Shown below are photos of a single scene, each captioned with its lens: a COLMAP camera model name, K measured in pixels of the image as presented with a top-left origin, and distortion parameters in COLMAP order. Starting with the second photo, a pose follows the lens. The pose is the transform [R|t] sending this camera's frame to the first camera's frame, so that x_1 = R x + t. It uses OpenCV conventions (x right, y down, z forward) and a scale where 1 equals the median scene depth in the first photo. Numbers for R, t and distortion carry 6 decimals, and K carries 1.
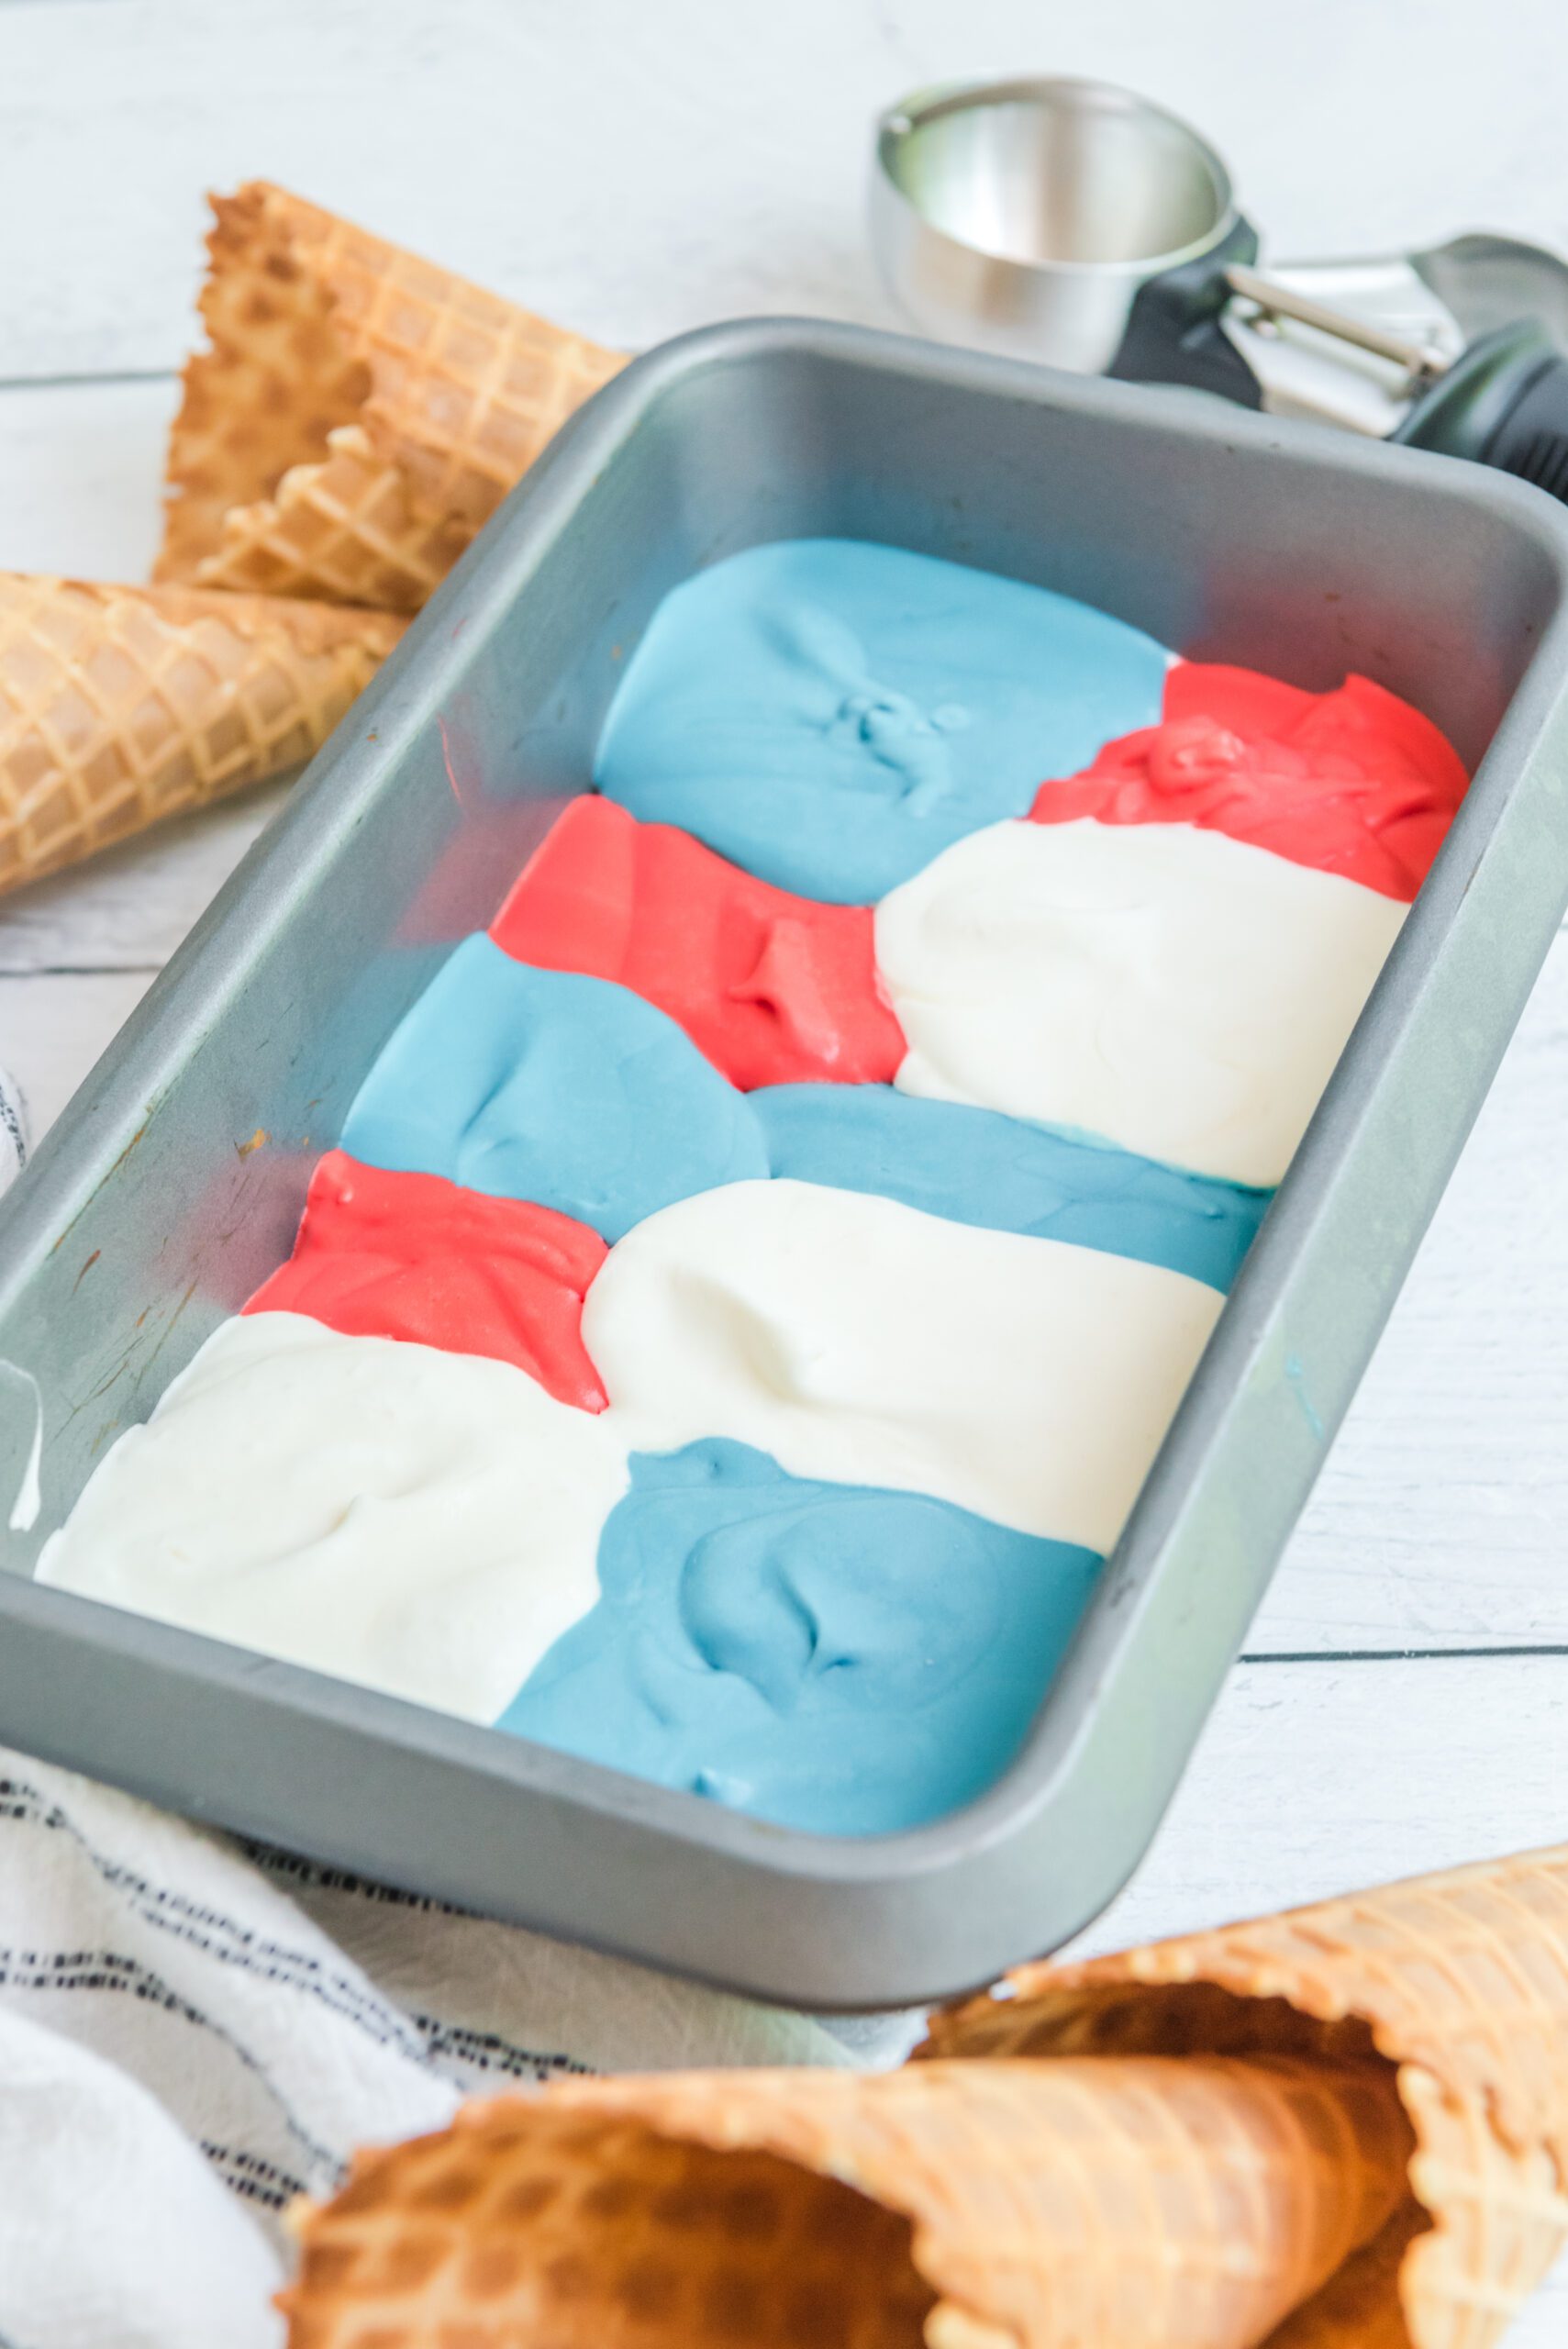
lens RADIAL K [[3593.8, 0, 844.3], [0, 3593.8, 1174.5], [0, 0, 1]] dist [-0.191344, -0.020620]
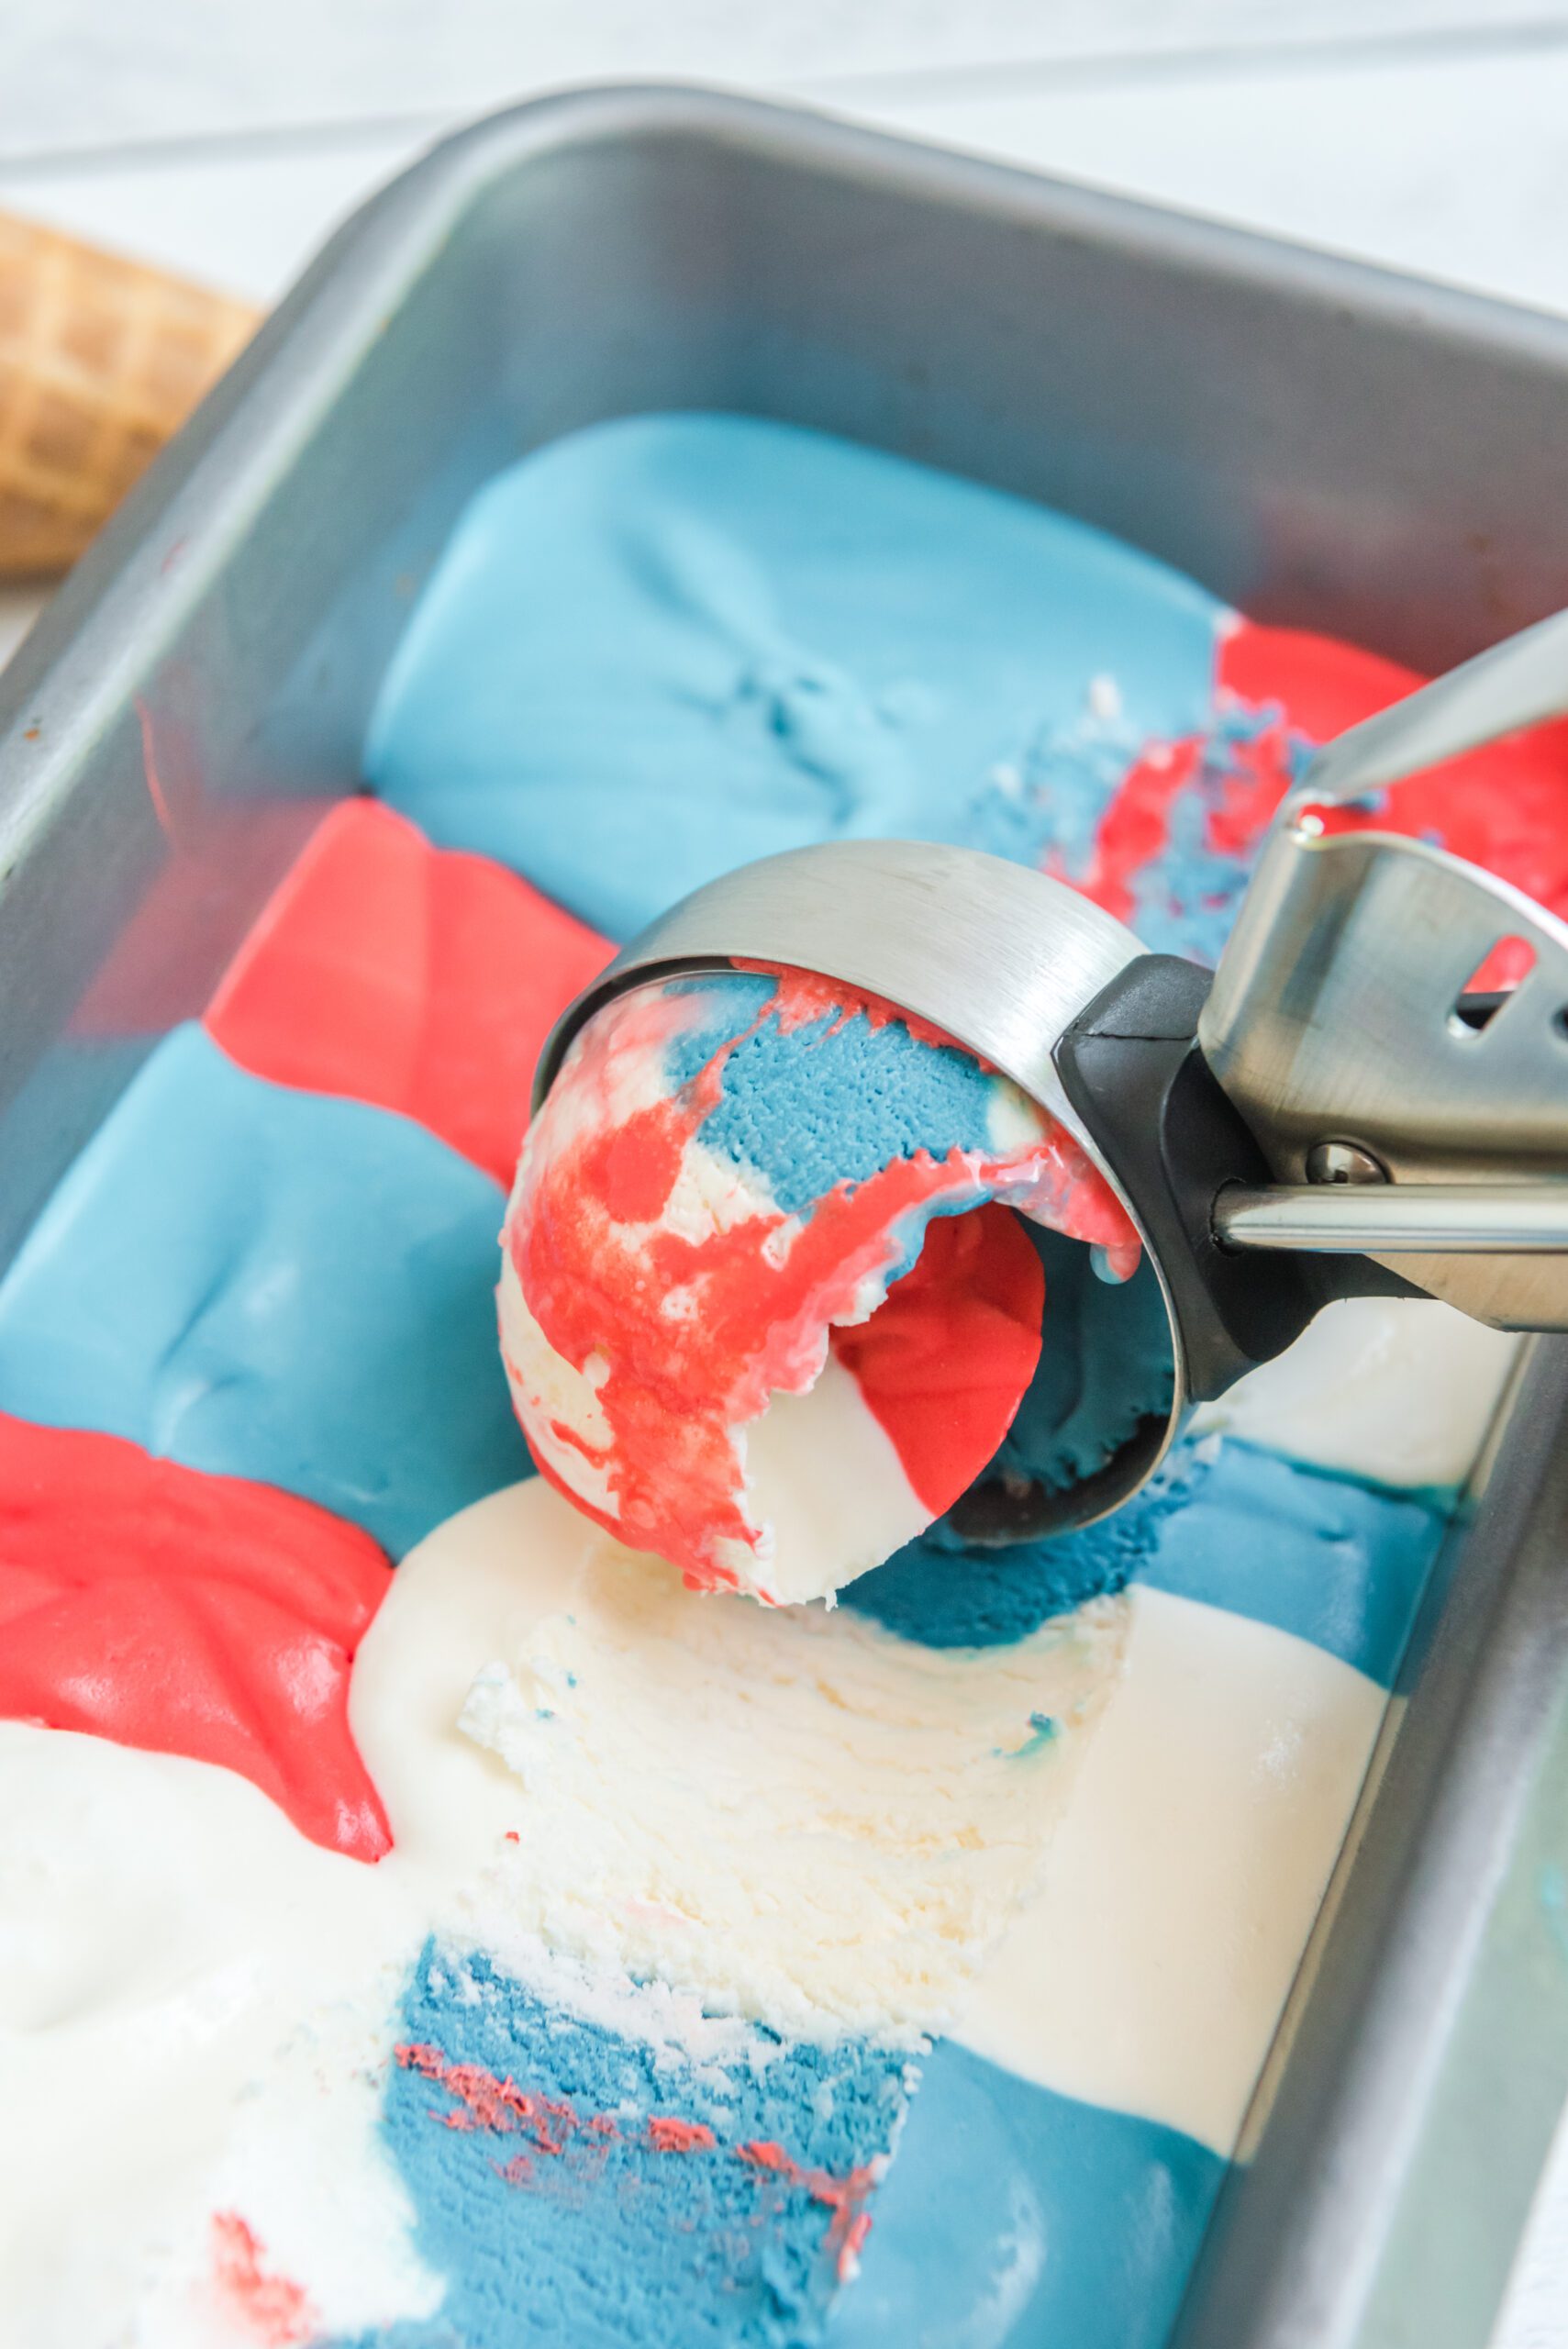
lens RADIAL K [[3831.3, 0, 780.9], [0, 3831.3, 1060.7], [0, 0, 1]] dist [-0.192602, 0.312089]
pose [[0.997185, 0.028499, 0.069356, -0.041789], [-0.029820, 0.999391, 0.018098, -0.074447], [-0.068798, -0.020115, 0.997428, 0.296606]]
